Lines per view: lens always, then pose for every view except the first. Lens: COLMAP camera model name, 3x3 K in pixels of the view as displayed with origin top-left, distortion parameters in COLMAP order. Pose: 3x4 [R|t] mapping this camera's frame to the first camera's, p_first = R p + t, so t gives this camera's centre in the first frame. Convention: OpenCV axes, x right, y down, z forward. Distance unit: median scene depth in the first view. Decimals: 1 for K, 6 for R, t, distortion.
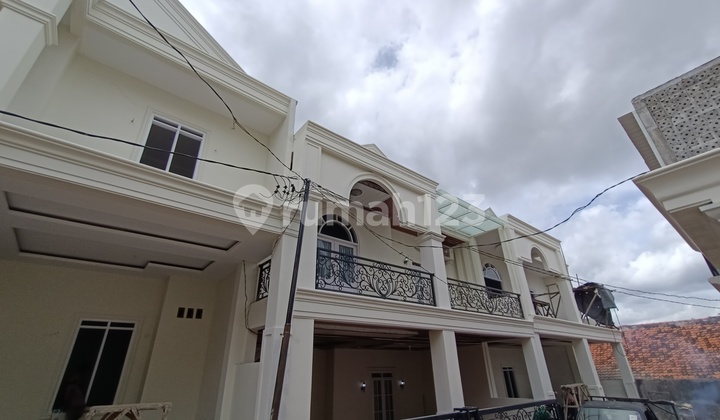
lens RADIAL K [[325.4, 0, 360.0], [0, 325.4, 210.0], [0, 0, 1]] dist [-0.001008, -0.000057]
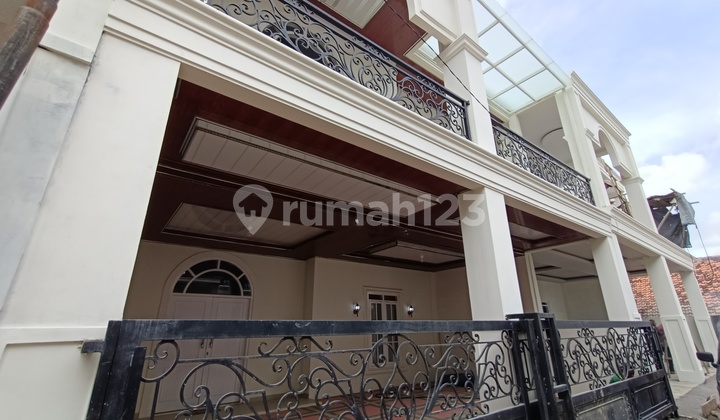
lens RADIAL K [[322.8, 0, 360.0], [0, 322.8, 210.0], [0, 0, 1]] dist [0.000840, 0.000049]
pose [[0.999305, 0.001708, -0.037230, 0.042384], [0.002686, 0.993050, 0.117659, 0.226168], [0.037172, -0.117677, 0.992356, 0.293584]]
